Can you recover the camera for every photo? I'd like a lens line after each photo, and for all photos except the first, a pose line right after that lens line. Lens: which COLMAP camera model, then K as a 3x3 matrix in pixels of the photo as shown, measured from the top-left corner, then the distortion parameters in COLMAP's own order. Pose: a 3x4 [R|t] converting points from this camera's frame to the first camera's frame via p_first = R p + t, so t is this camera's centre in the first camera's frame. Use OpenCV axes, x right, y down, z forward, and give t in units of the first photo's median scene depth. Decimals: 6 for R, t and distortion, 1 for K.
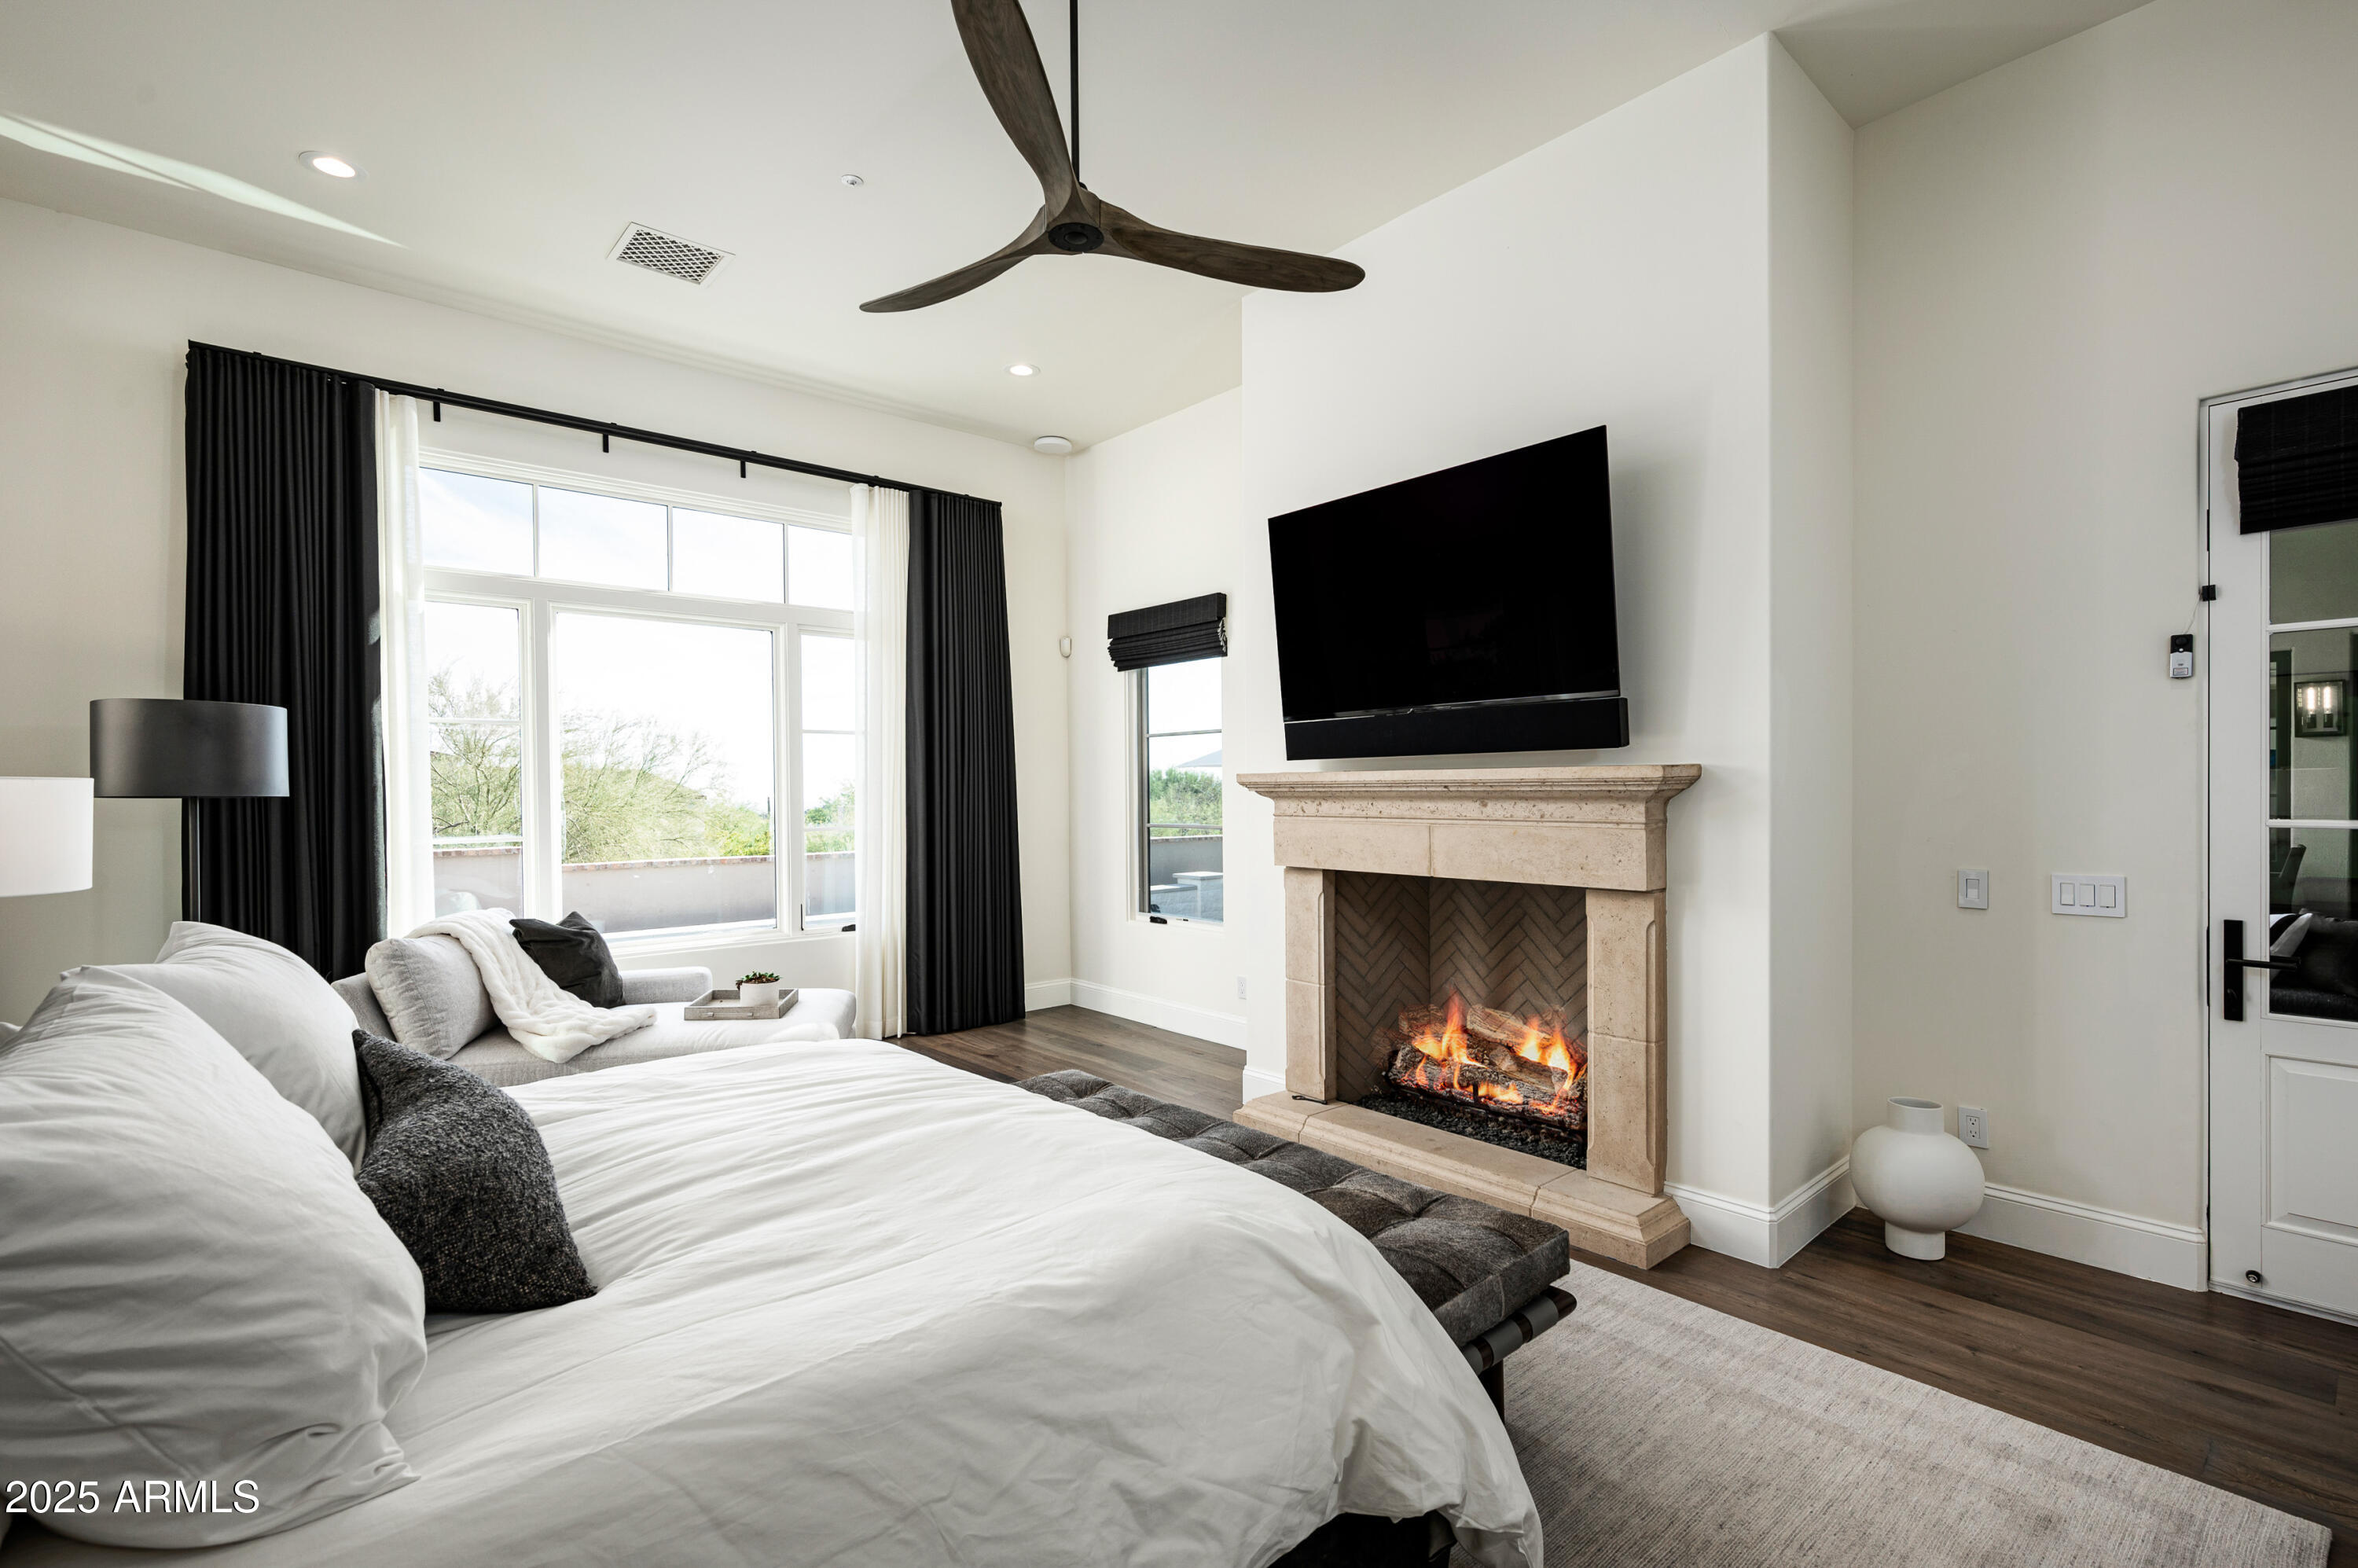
lens RADIAL K [[1065.9, 0, 1176.7], [0, 1065.9, 794.3], [0, 0, 1]] dist [0.003216, 0.000367]
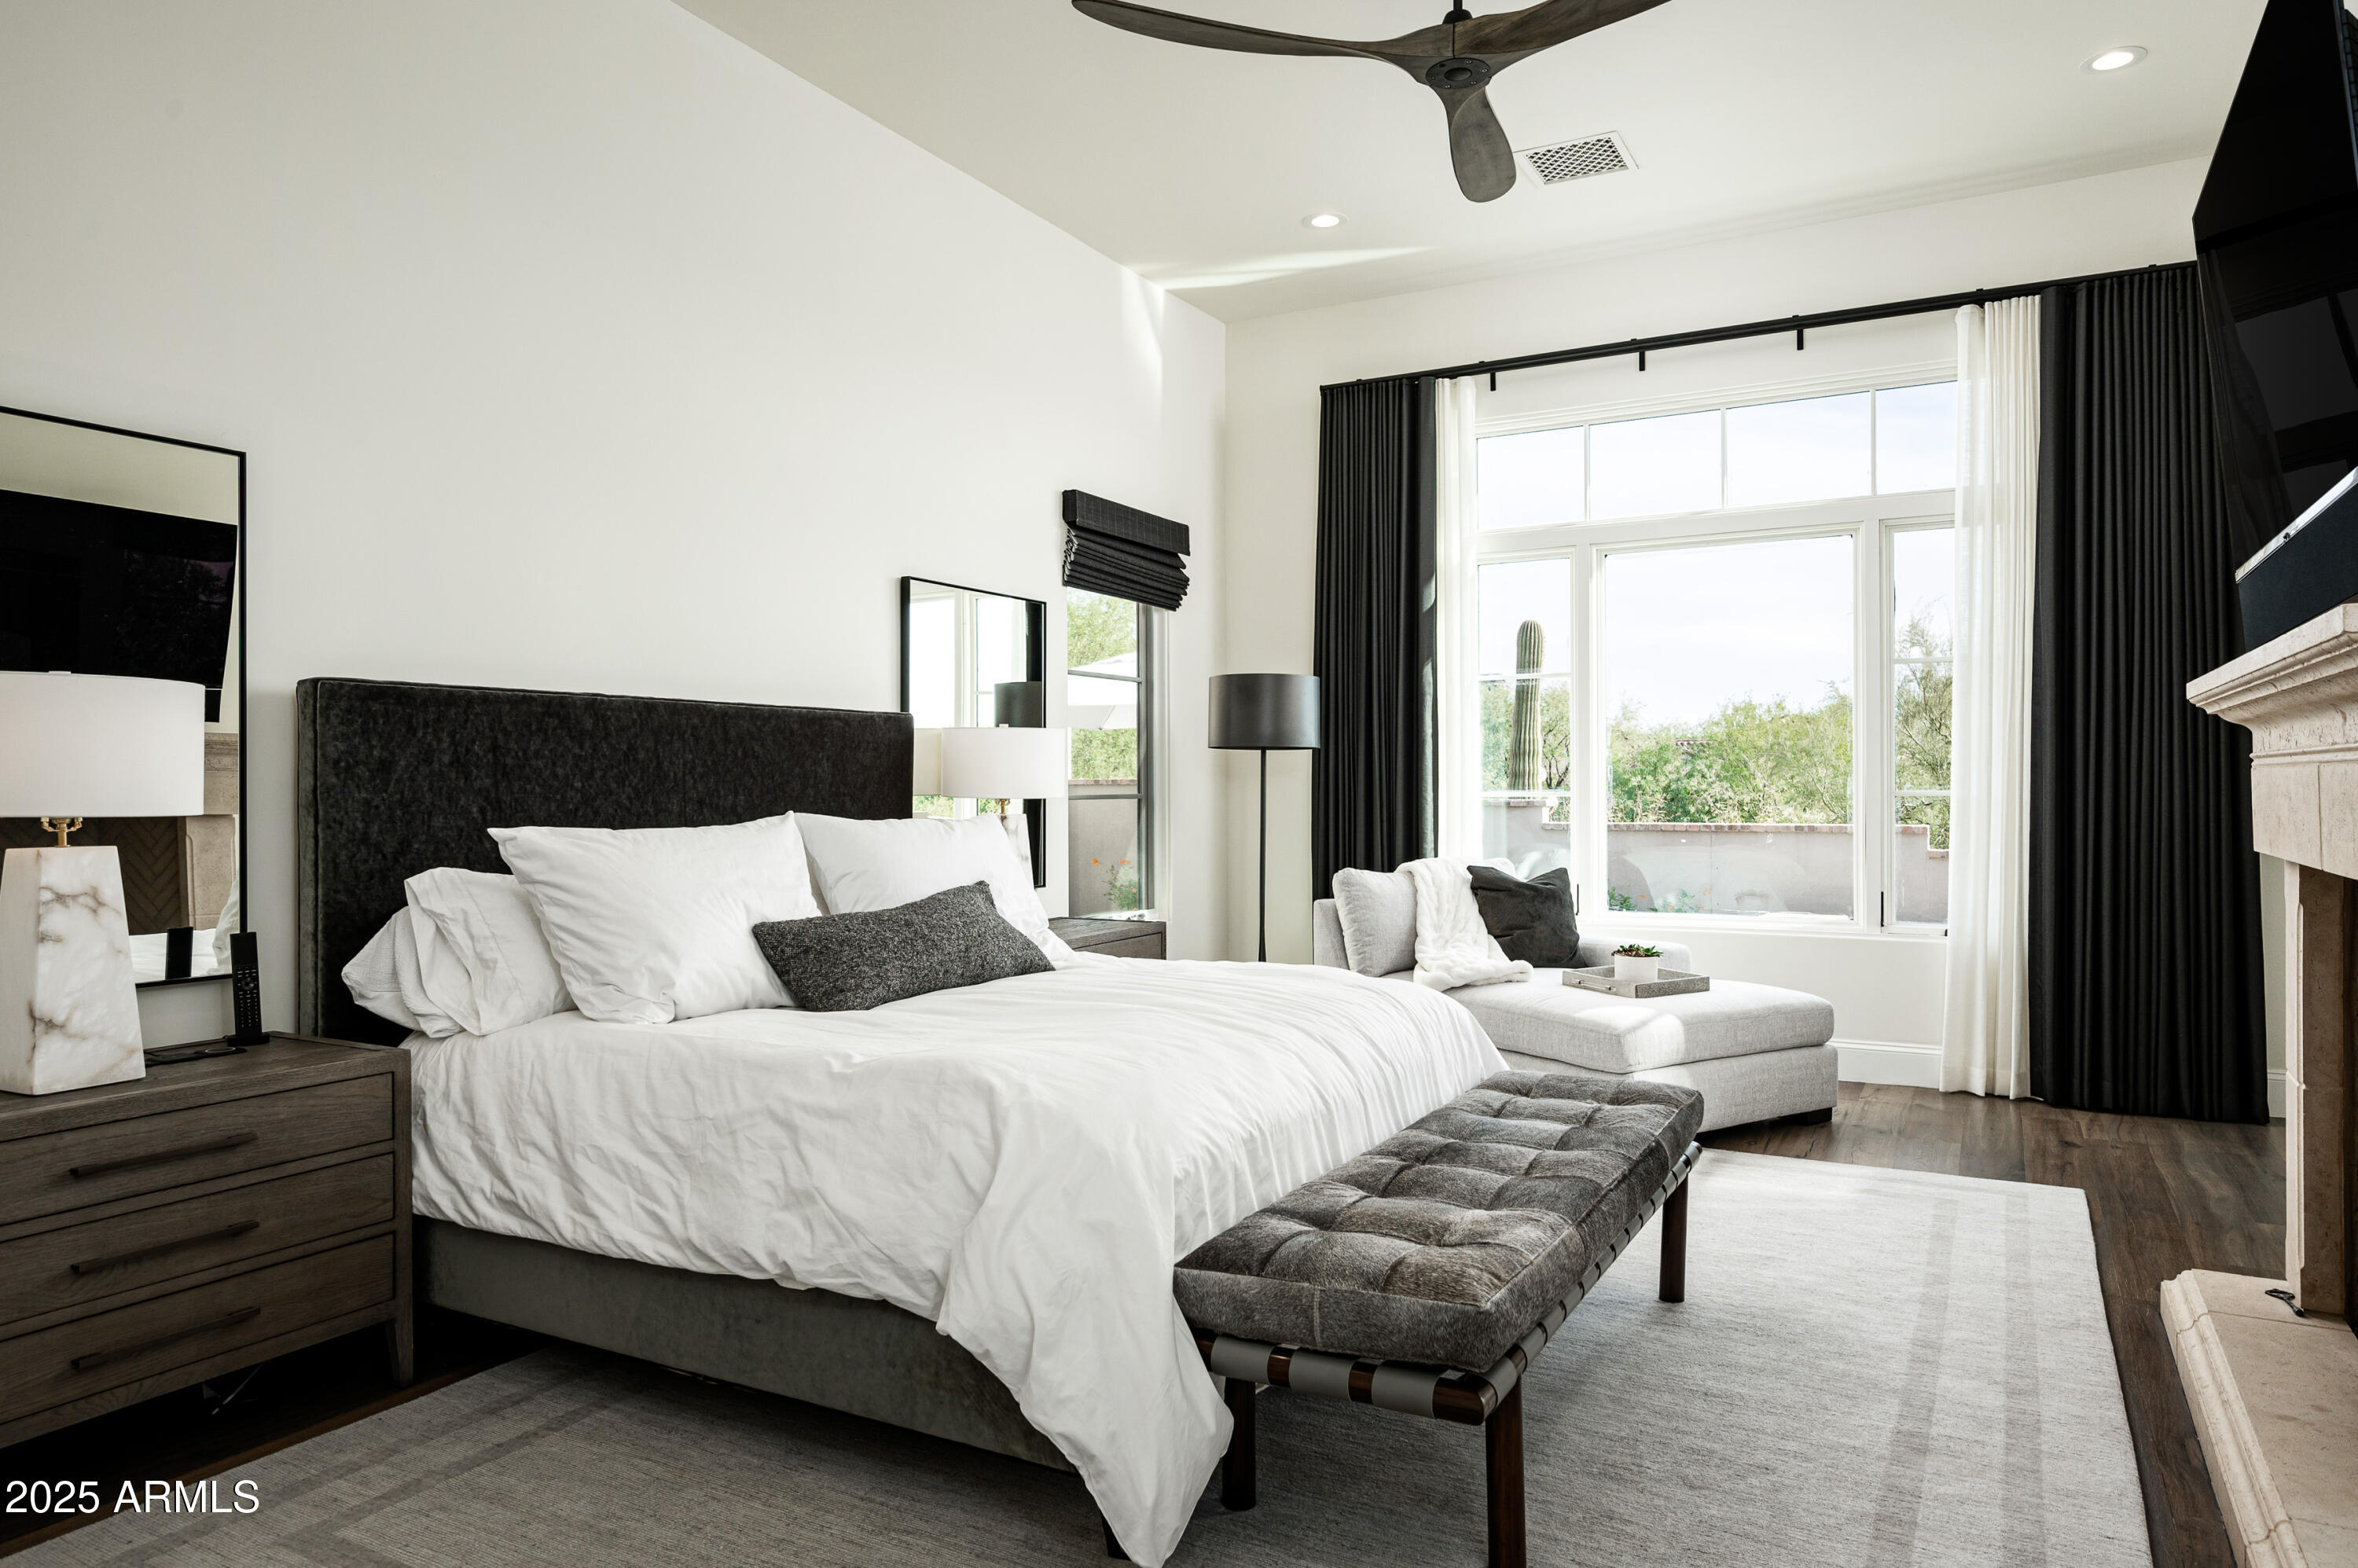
lens RADIAL K [[1451.8, 0, 1179.5], [0, 1451.8, 785.0], [0, 0, 1]] dist [0.003109, 0.002034]
pose [[0.353256, 0.008943, -0.935484, 0.549064], [-0.002869, 0.999960, 0.008476, 0.025903], [0.935522, -0.000310, 0.353267, 0.218785]]
